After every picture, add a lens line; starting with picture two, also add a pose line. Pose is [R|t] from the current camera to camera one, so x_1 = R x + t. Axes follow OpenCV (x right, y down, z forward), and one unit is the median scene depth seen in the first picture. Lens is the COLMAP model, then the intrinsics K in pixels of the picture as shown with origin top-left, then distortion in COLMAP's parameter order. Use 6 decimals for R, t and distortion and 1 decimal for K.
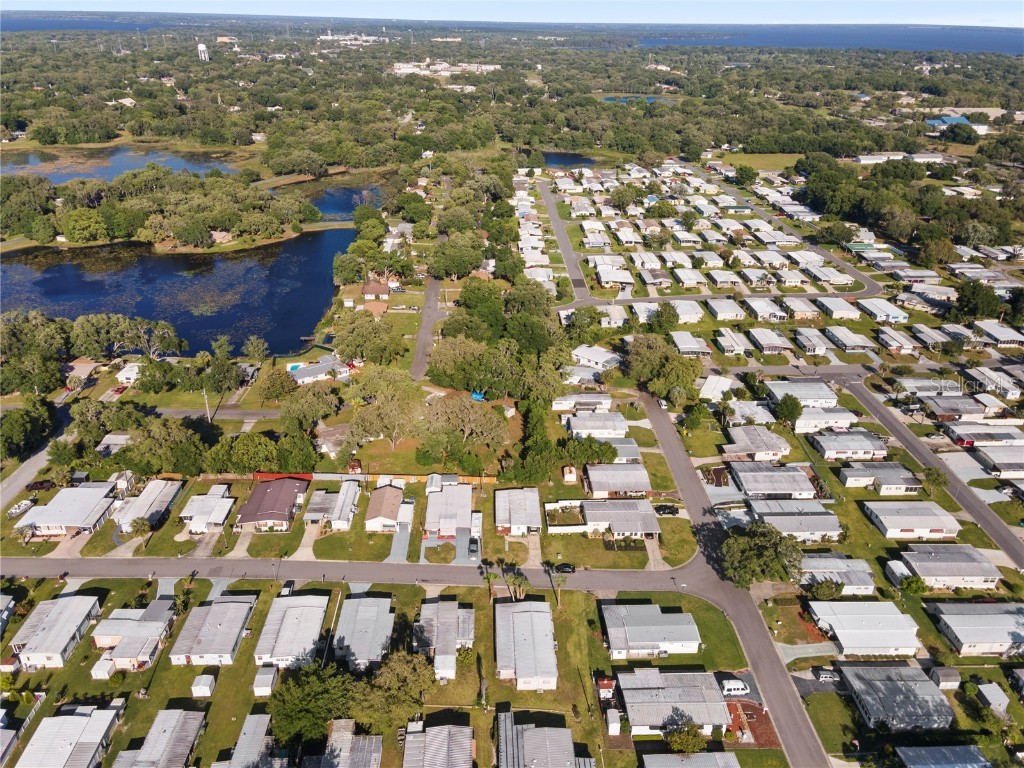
lens RADIAL K [[751.1, 0, 507.2], [0, 751.1, 382.6], [0, 0, 1]] dist [0.044970, -0.001876]
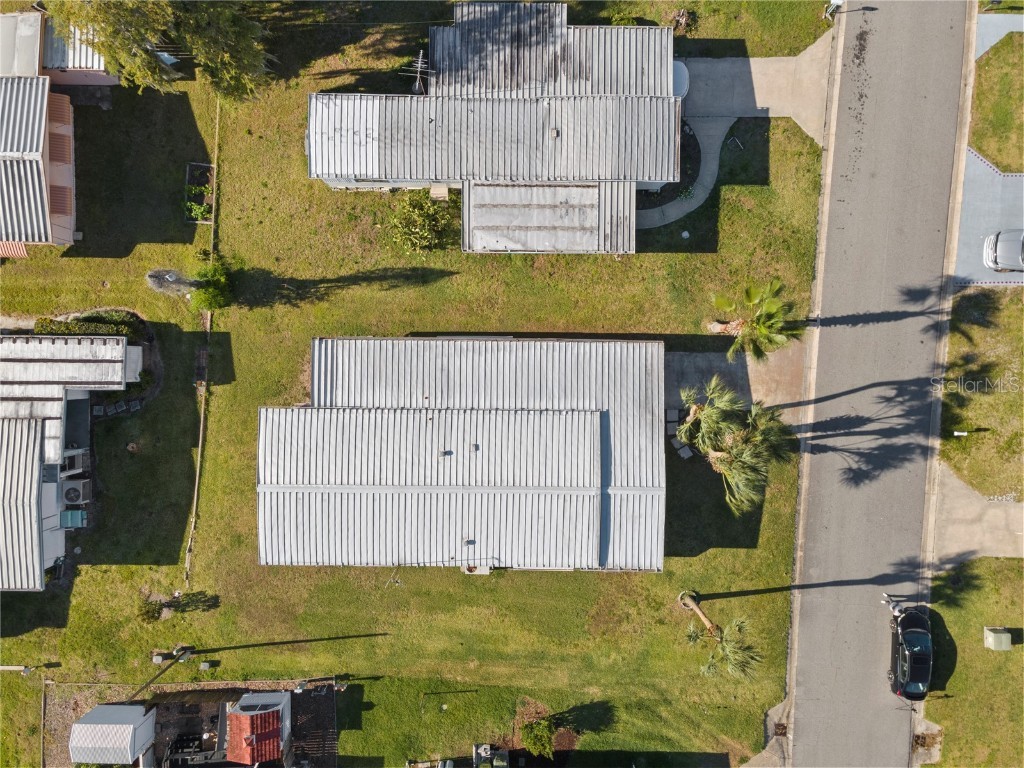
lens RADIAL K [[751.1, 0, 512.4], [0, 751.1, 388.2], [0, 0, 1]] dist [0.044970, -0.001876]
pose [[-0.044970, 0.998984, 0.003043, 0.000584], [-0.448720, -0.022921, 0.893378, 0.106510], [0.892540, 0.038810, 0.449295, 0.878346]]
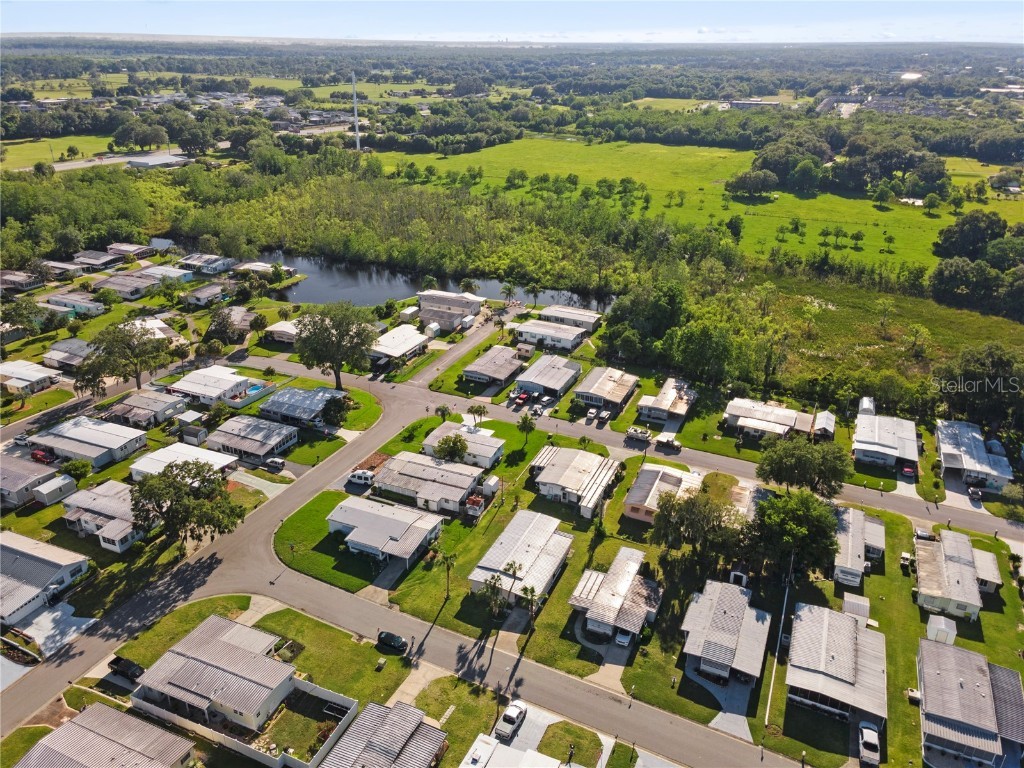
lens RADIAL K [[751.1, 0, 513.2], [0, 751.1, 378.8], [0, 0, 1]] dist [0.044970, -0.001876]
pose [[-0.899496, -0.206974, 0.384796, -0.231365], [0.170392, 0.644789, 0.745126, -0.379463], [-0.402334, 0.735804, -0.544719, 1.279112]]
